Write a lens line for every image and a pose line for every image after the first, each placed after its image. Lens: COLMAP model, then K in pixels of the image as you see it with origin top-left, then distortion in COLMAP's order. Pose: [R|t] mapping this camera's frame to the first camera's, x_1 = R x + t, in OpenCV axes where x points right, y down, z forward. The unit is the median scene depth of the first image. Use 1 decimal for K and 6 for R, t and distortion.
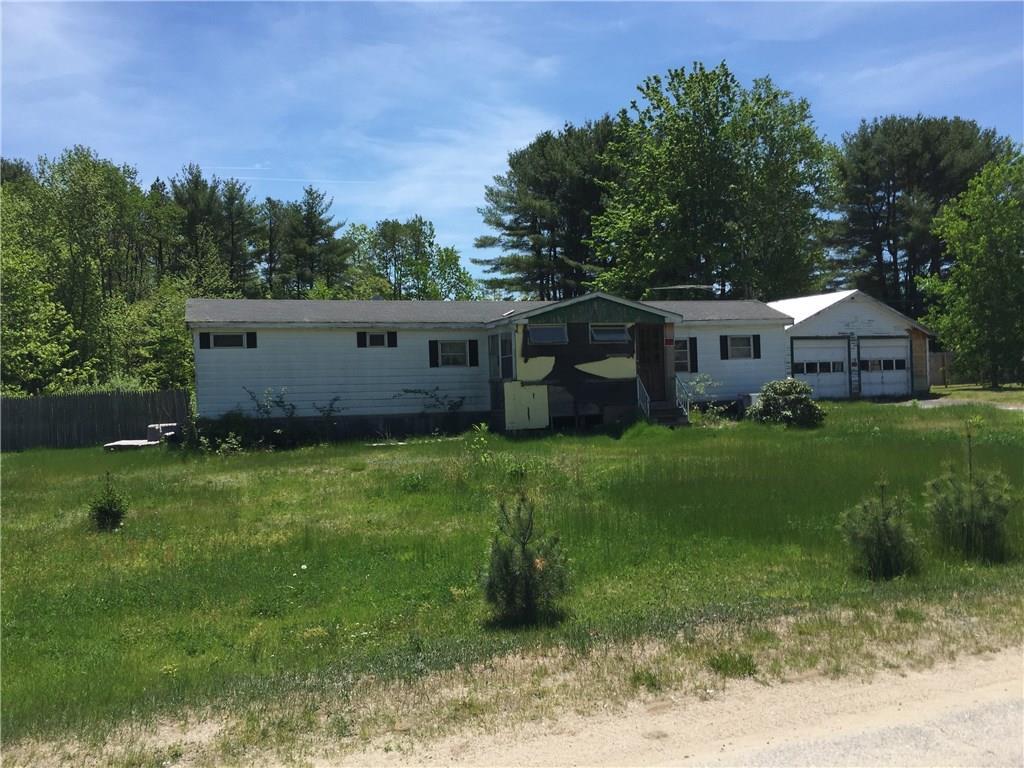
lens RADIAL K [[873.1, 0, 514.9], [0, 873.1, 389.0], [0, 0, 1]] dist [0.057274, -0.053714]
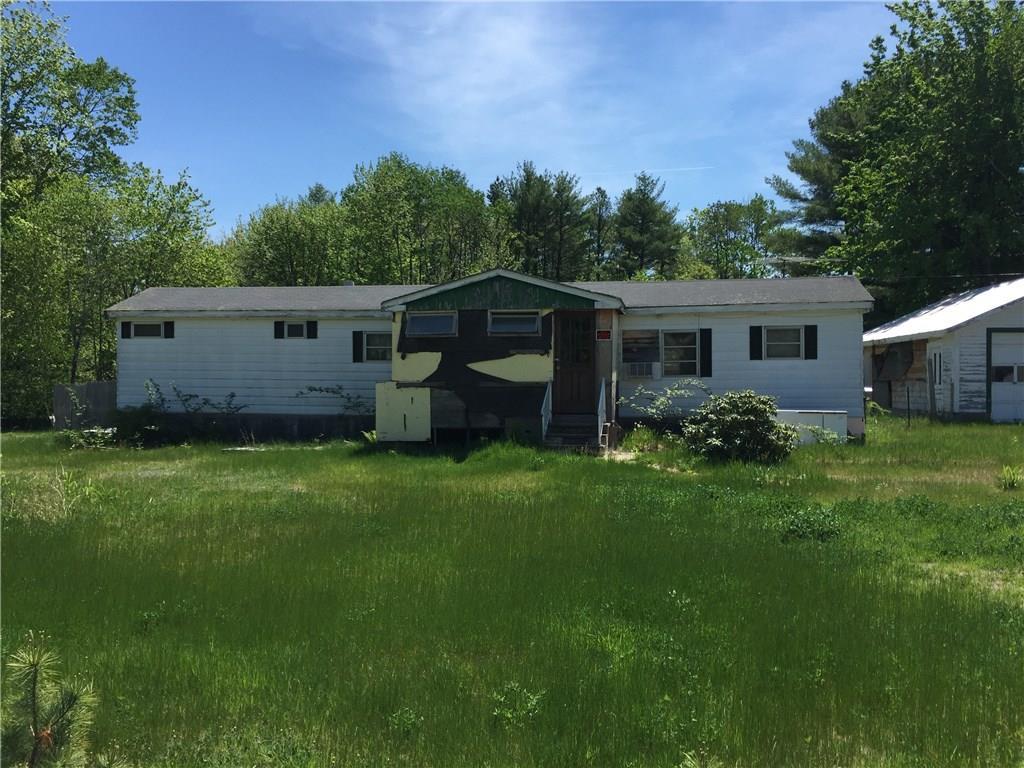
lens RADIAL K [[873.1, 0, 513.6], [0, 873.1, 388.7], [0, 0, 1]] dist [0.057274, -0.053714]
pose [[0.885256, 0.035124, -0.463776, 0.449715], [-0.030108, 0.999381, 0.018218, -0.019357], [0.464129, -0.002164, 0.885765, 0.310169]]
